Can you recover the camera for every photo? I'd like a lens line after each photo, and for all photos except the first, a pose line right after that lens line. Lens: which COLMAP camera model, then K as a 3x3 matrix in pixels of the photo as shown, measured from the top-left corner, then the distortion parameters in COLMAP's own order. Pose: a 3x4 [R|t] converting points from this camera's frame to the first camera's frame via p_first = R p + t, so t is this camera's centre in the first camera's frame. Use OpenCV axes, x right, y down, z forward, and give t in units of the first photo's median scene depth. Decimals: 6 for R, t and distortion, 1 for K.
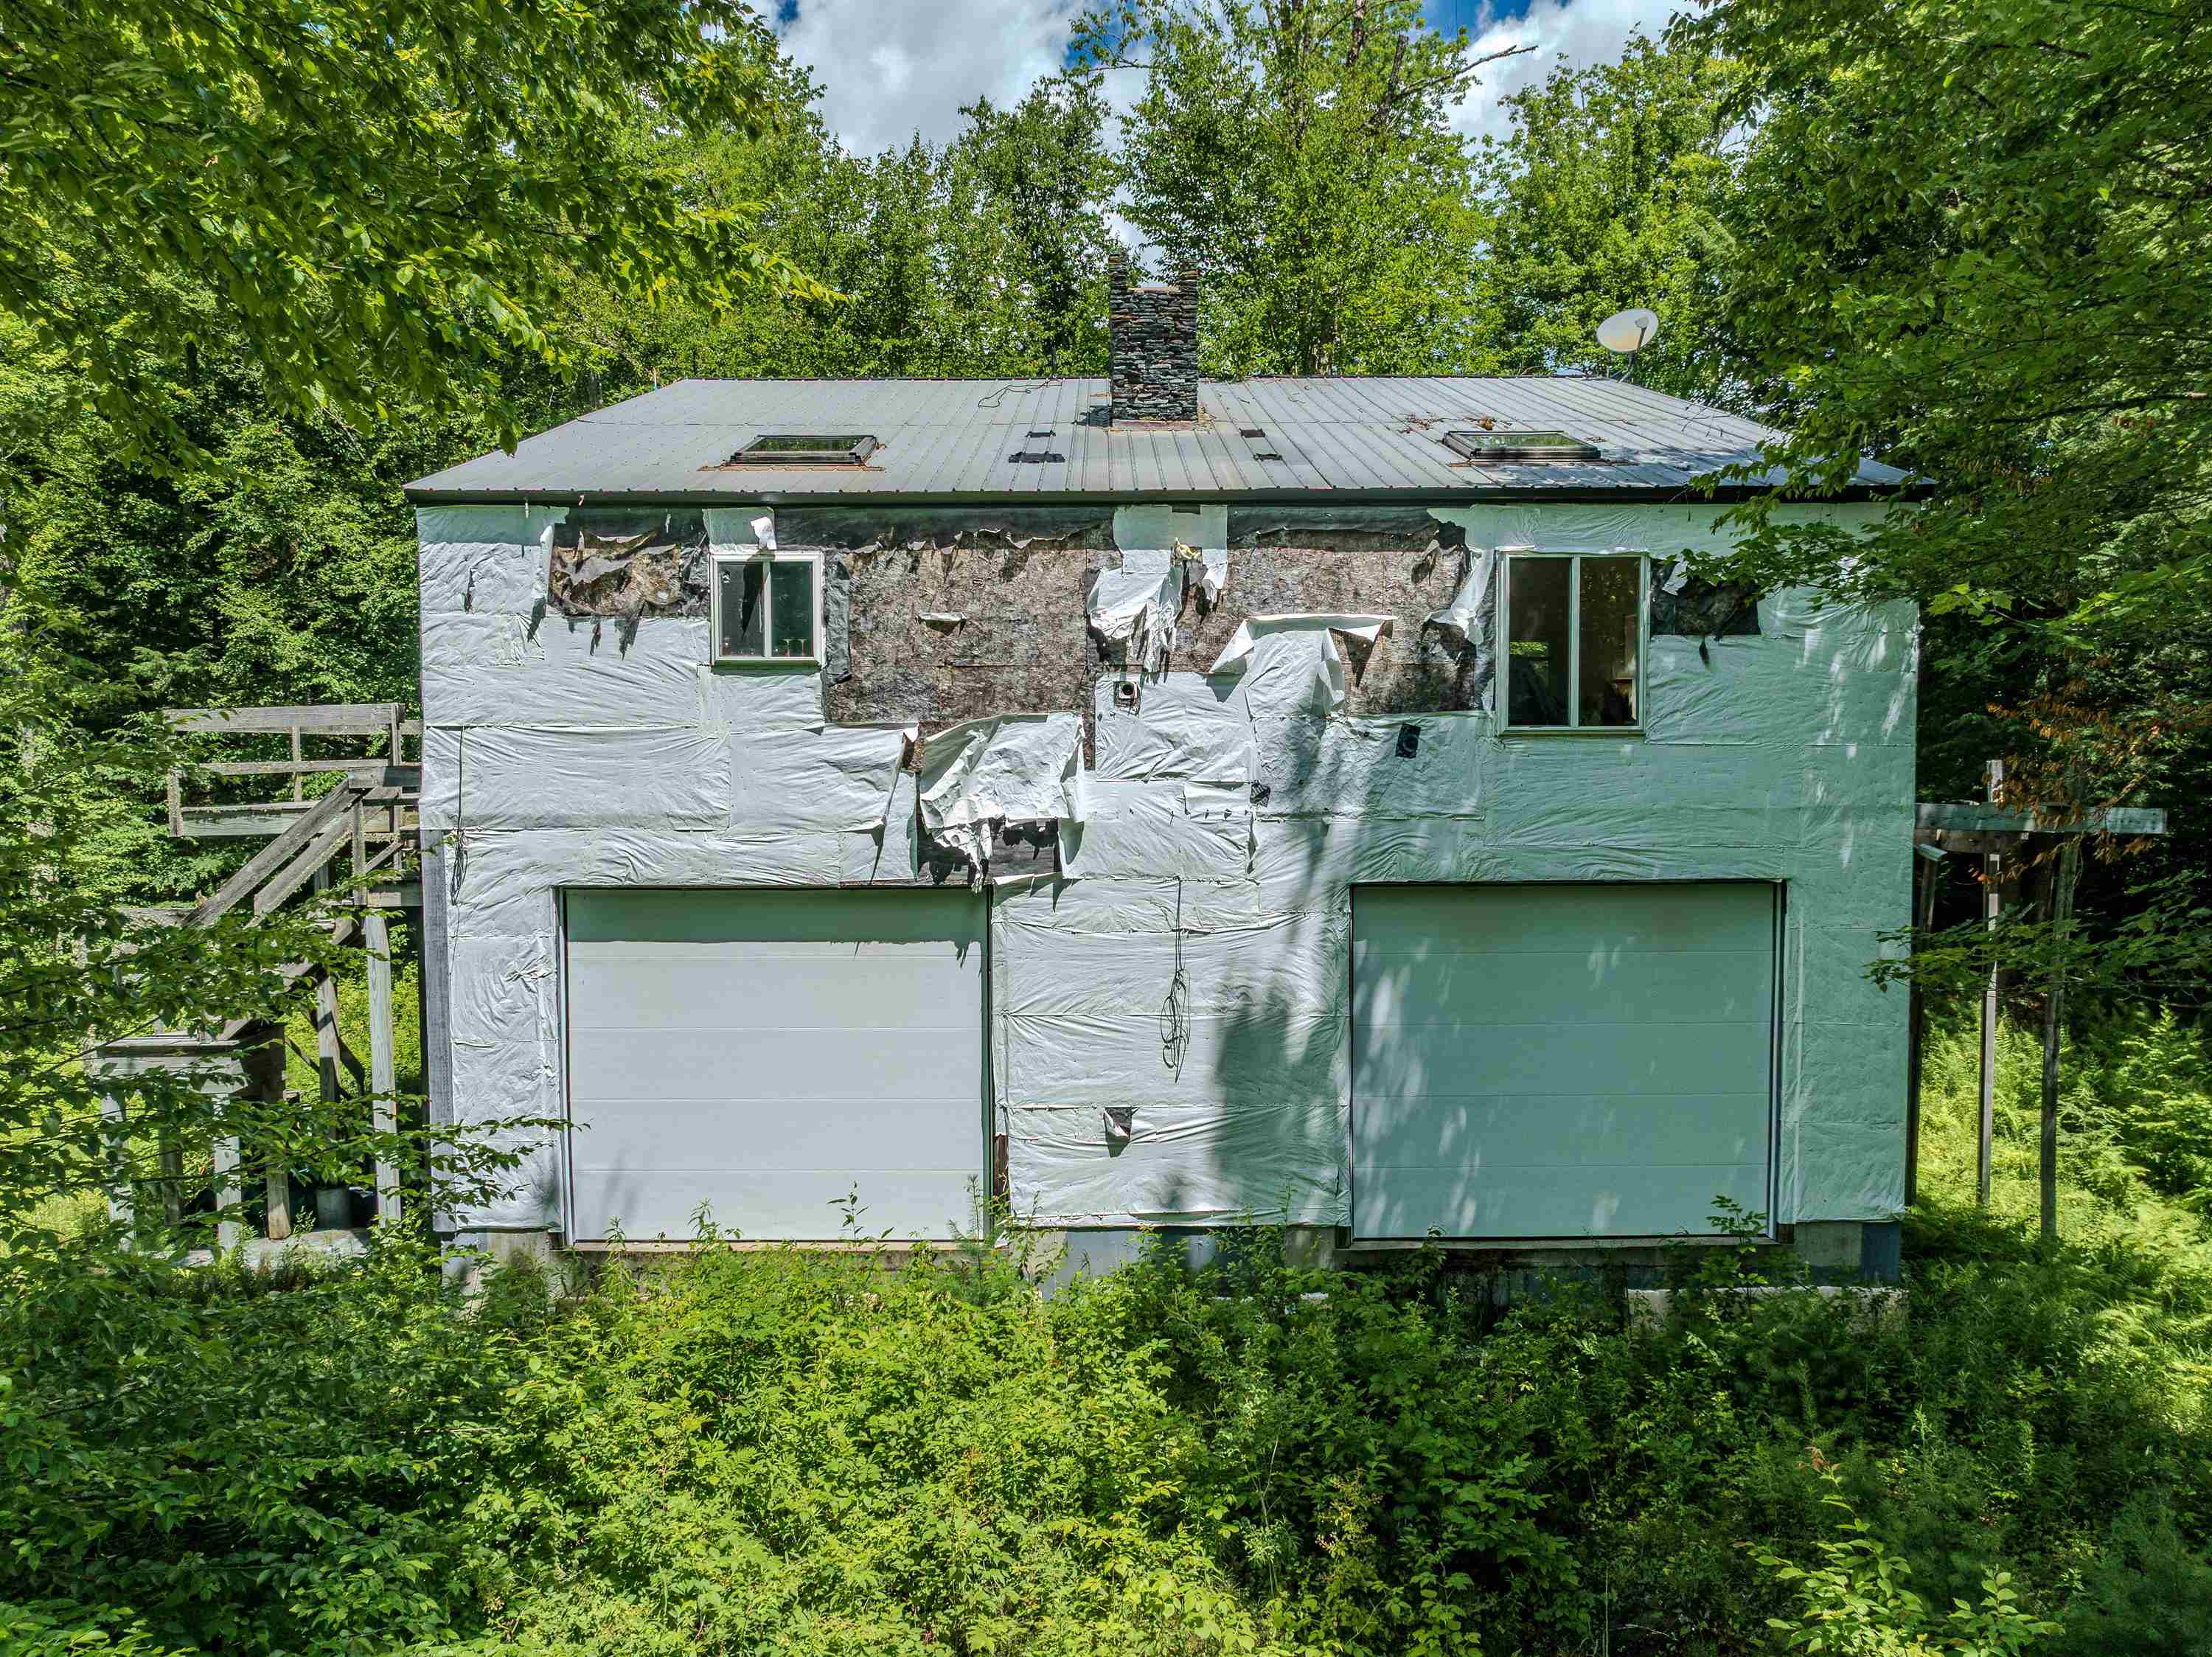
lens RADIAL K [[1566.6, 0, 1108.0], [0, 1566.6, 827.9], [0, 0, 1]] dist [-0.029555, 0.026066]
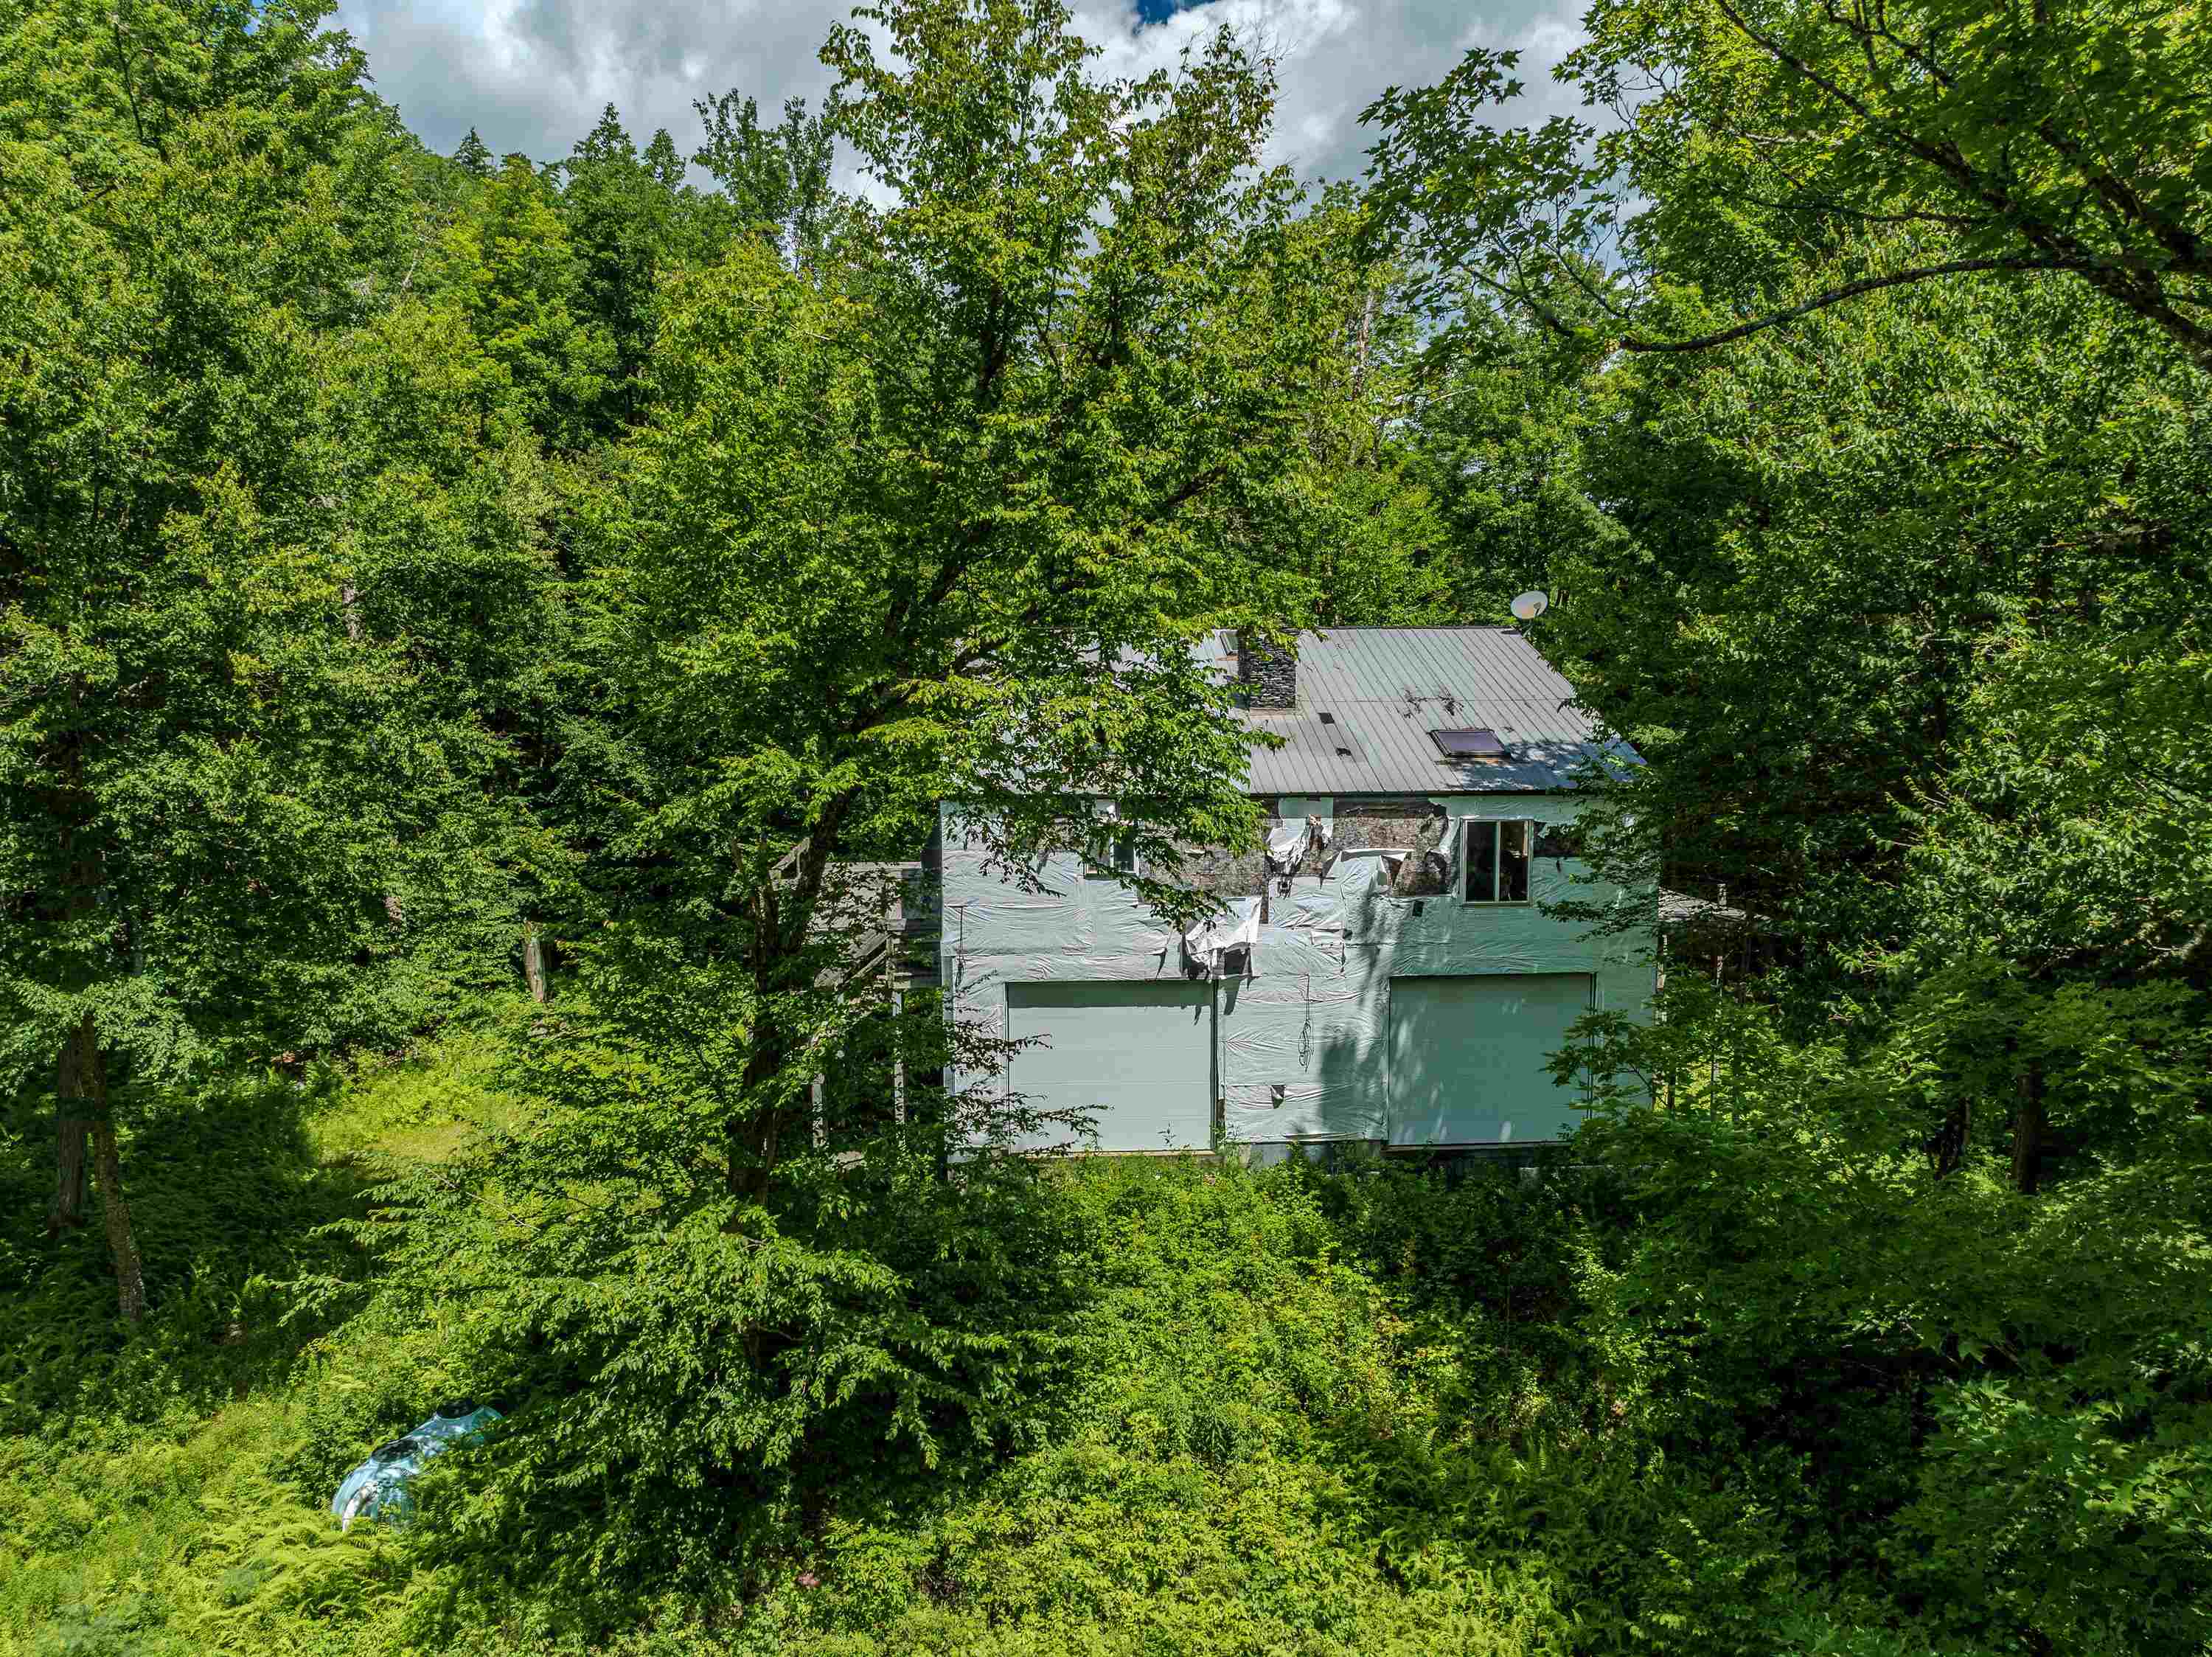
lens RADIAL K [[1566.6, 0, 1105.2], [0, 1566.6, 829.0], [0, 0, 1]] dist [-0.029555, 0.026066]
pose [[0.998688, -0.005098, 0.050955, -0.328121], [0.002463, 0.998663, 0.051628, -0.269834], [-0.051150, -0.051435, 0.997366, -1.045813]]
